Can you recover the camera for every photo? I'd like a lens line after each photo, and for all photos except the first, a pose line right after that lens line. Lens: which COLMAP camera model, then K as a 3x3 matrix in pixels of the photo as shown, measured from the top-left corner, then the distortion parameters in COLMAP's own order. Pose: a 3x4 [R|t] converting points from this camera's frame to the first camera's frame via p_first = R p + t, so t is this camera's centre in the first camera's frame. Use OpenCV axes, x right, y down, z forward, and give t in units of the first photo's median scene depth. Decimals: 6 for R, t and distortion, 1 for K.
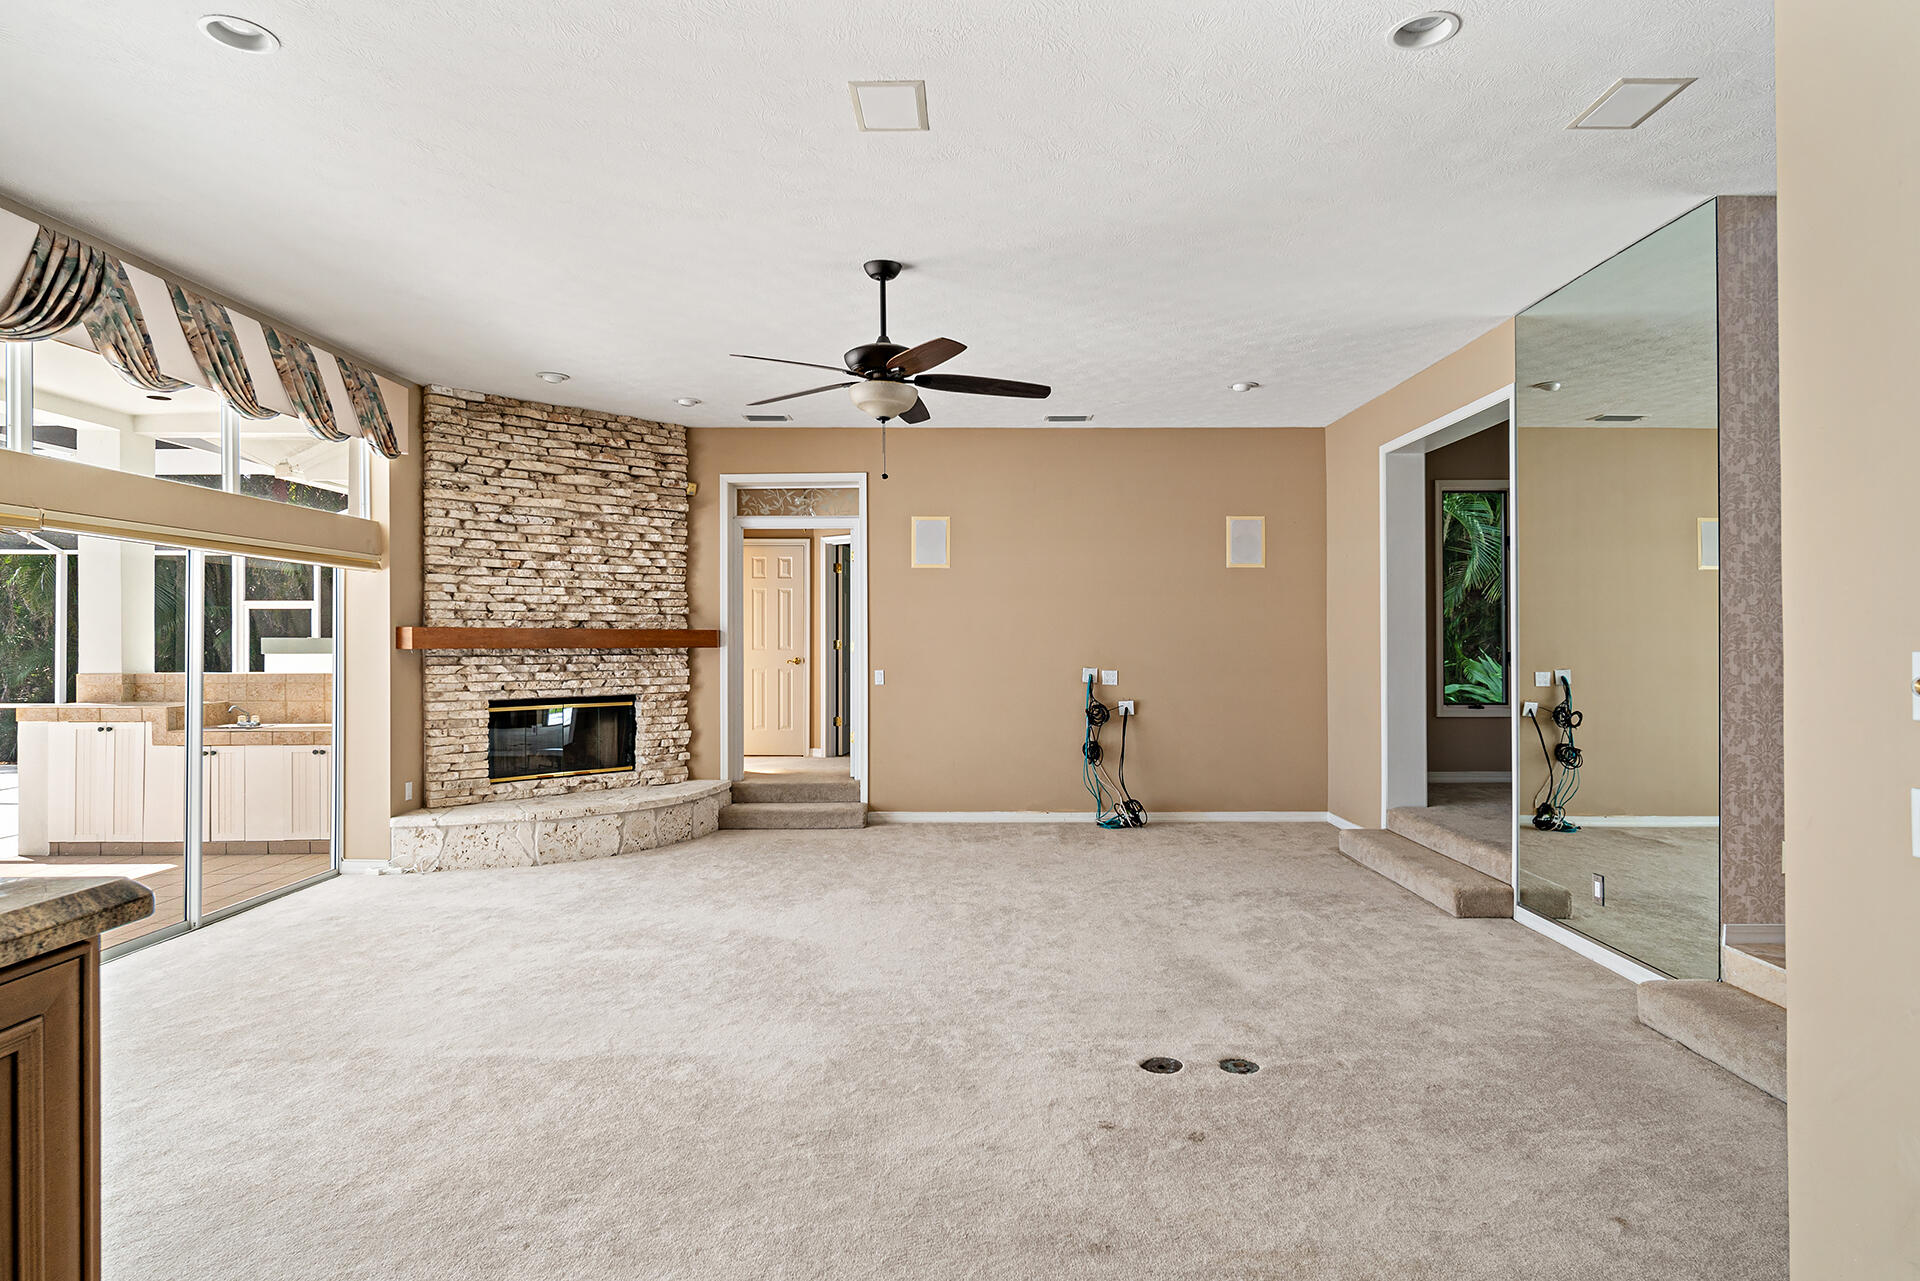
lens RADIAL K [[1044.2, 0, 956.1], [0, 1044.2, 638.5], [0, 0, 1]] dist [0.000684, 0.000361]
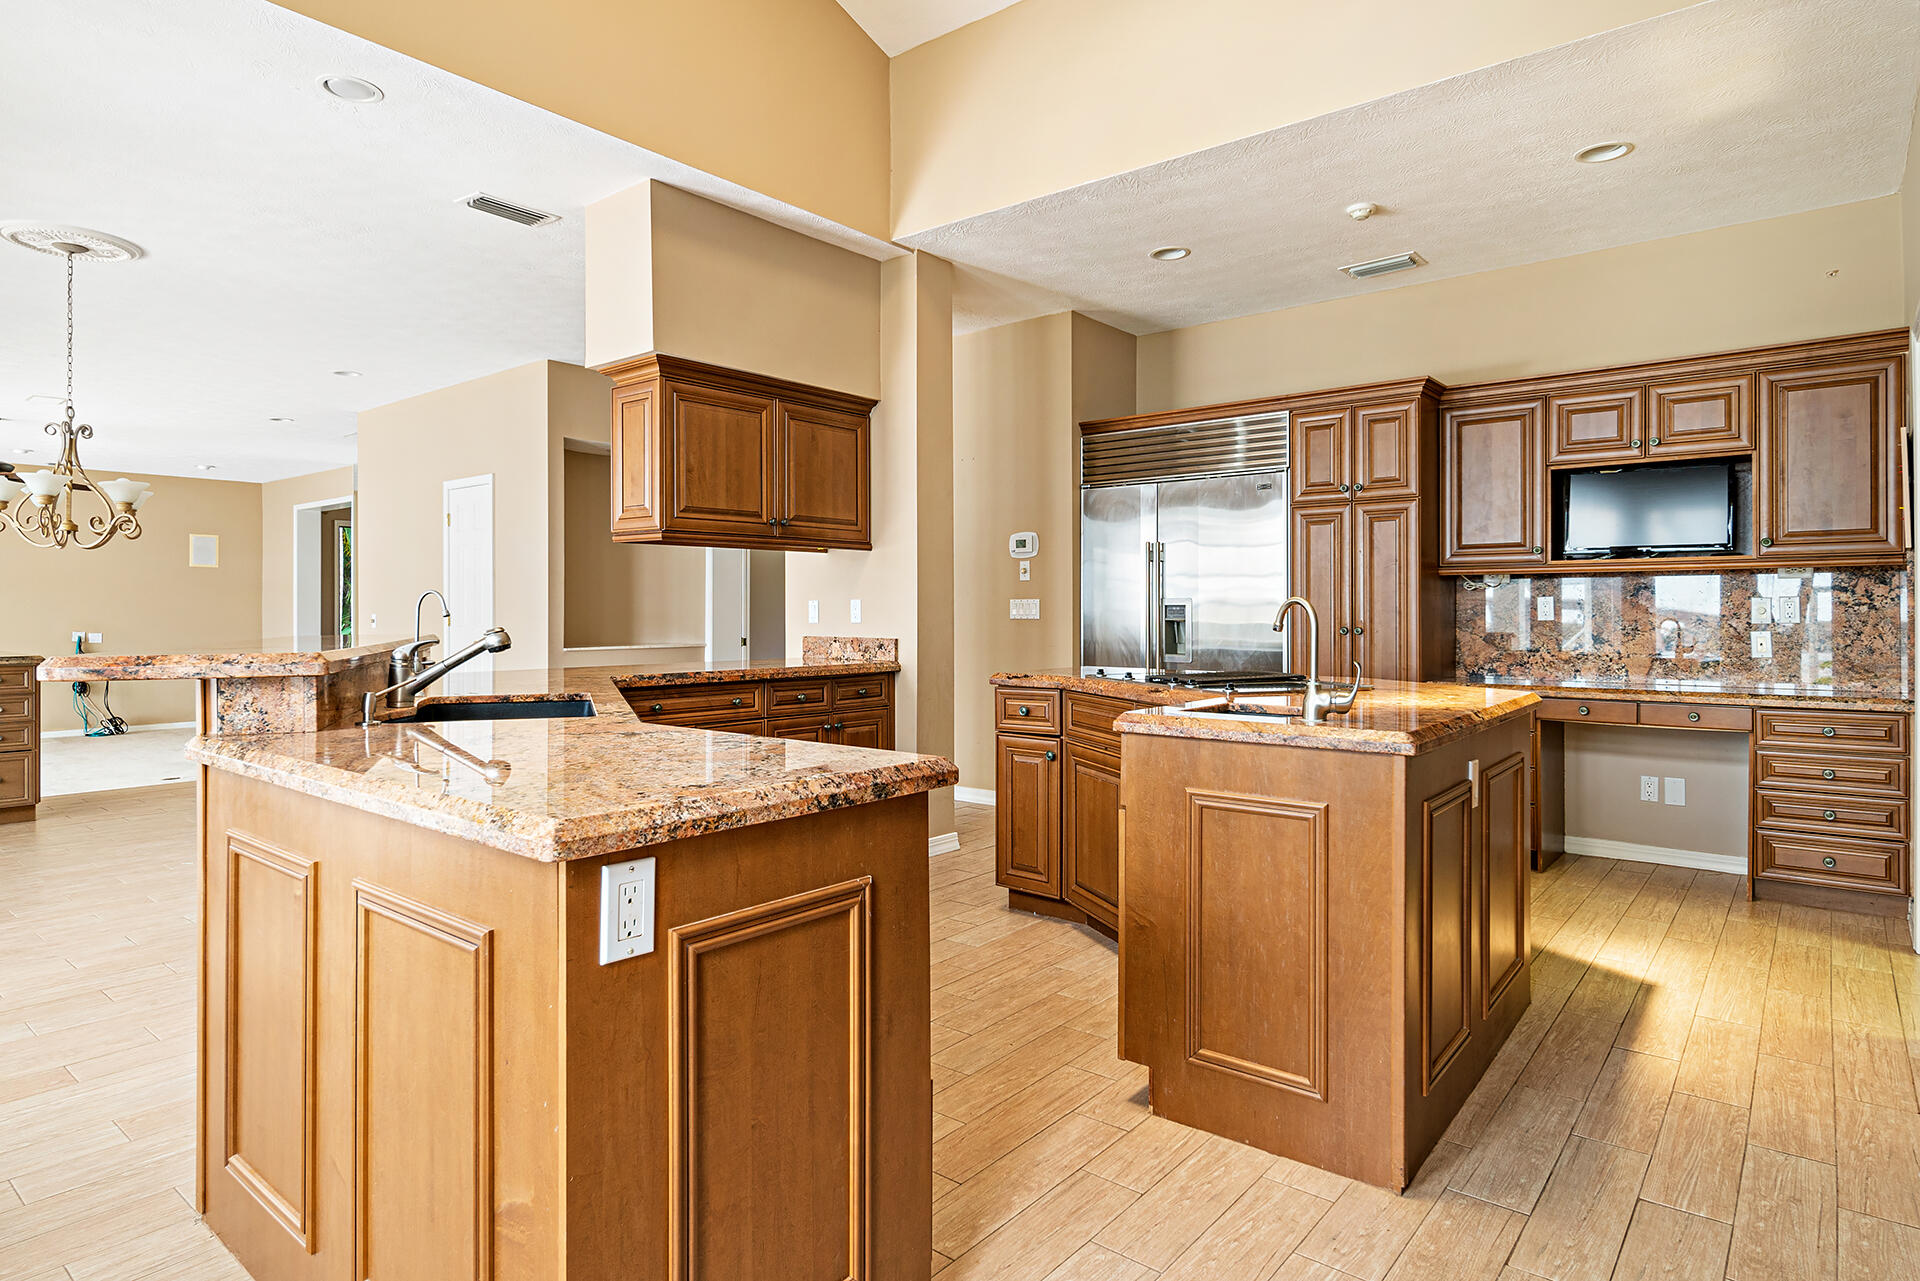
lens RADIAL K [[1044.2, 0, 978.2], [0, 1044.2, 610.4], [0, 0, 1]] dist [0.000684, 0.000361]
pose [[0.606985, 0.000992, 0.794712, -0.306011], [-0.000763, 0.999999, -0.000666, -0.001611], [-0.794713, -0.000202, 0.606986, -1.015957]]
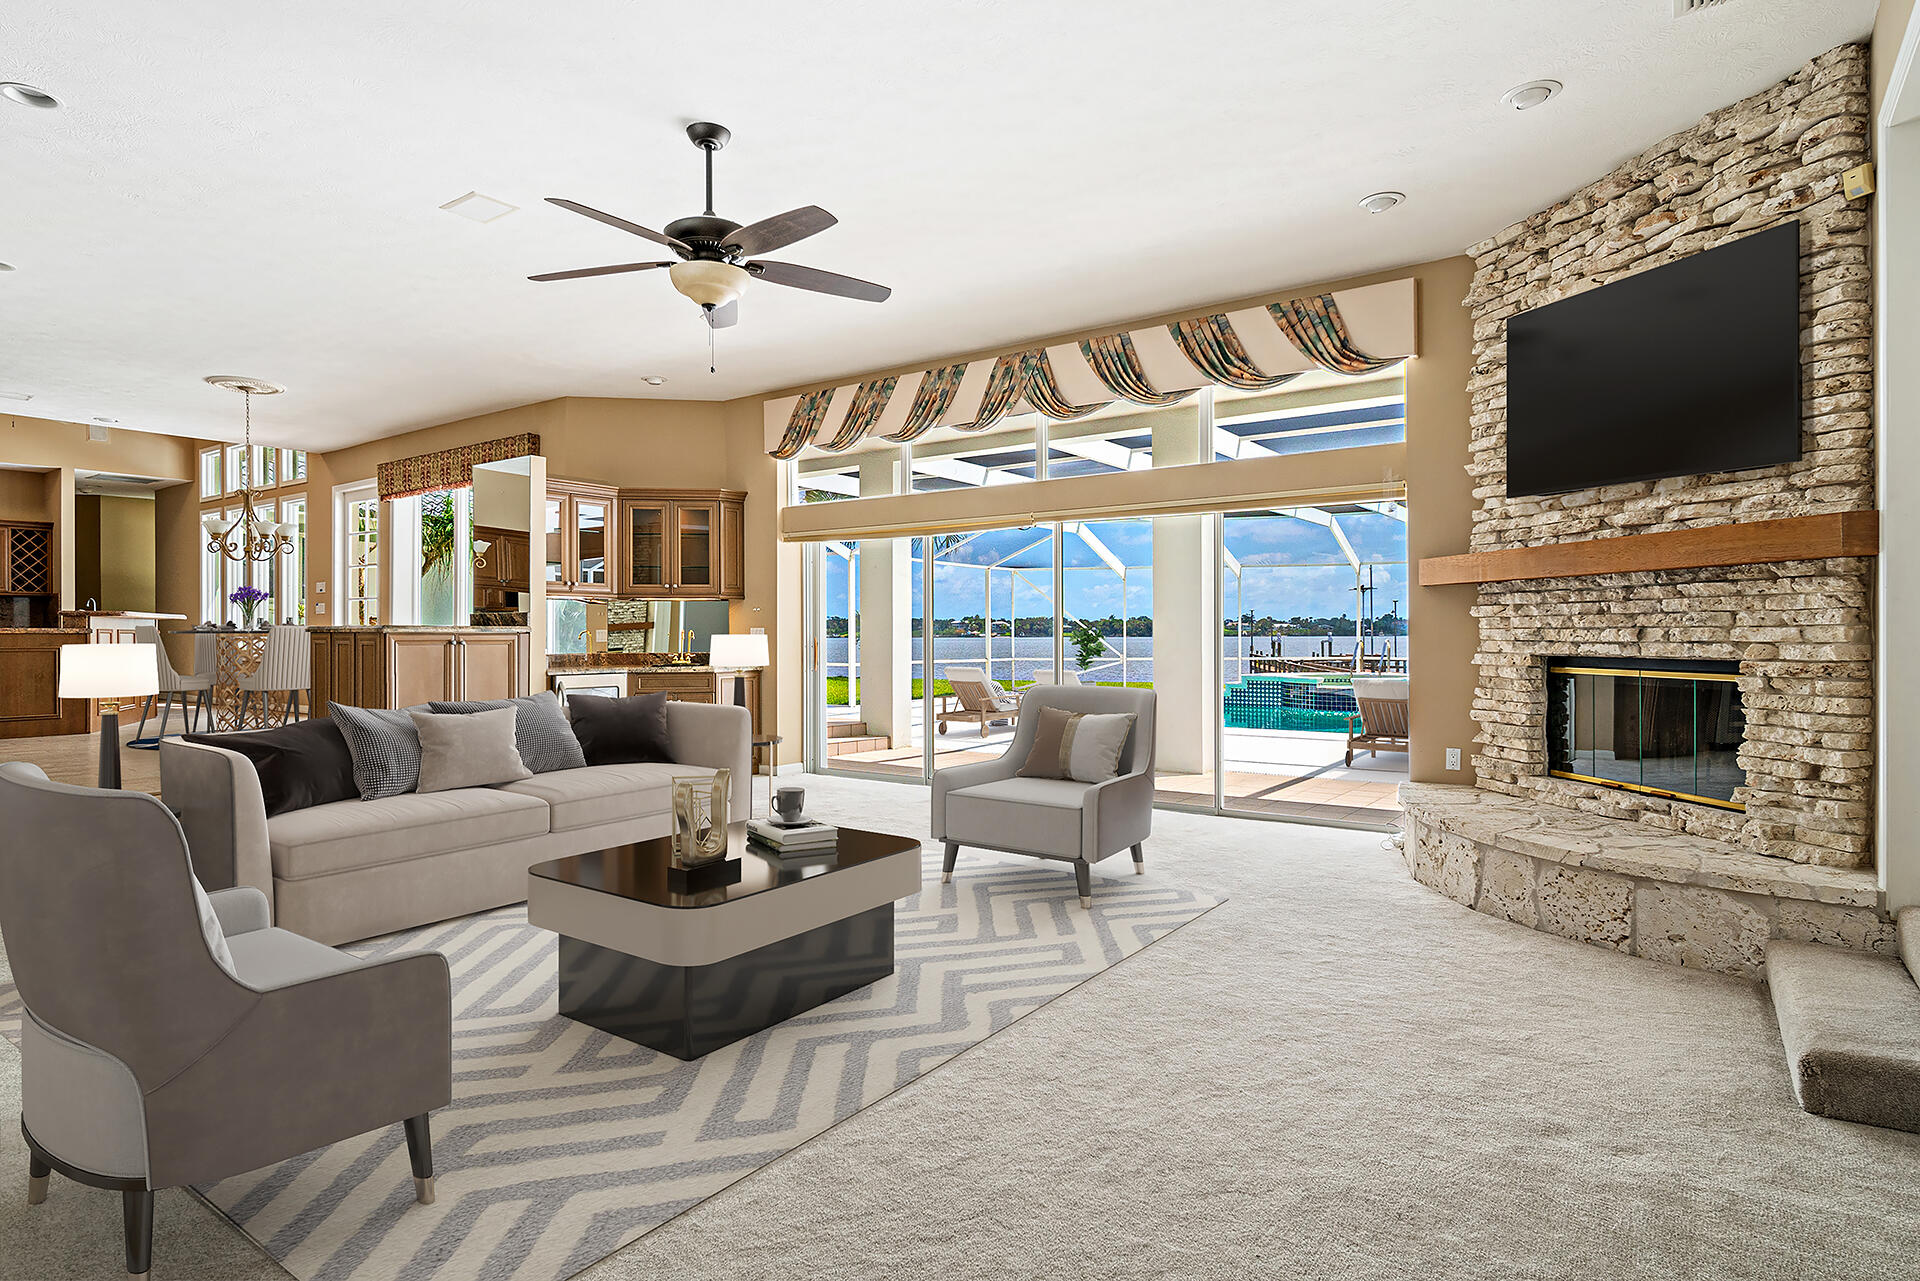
lens RADIAL K [[1044.2, 0, 969.2], [0, 1044.2, 631.4], [0, 0, 1]] dist [0.000684, 0.000361]
pose [[-0.571002, 0.000437, -0.820948, 0.334172], [0.004698, 0.999985, -0.002736, 0.042588], [0.820935, -0.005419, -0.570996, 1.063666]]
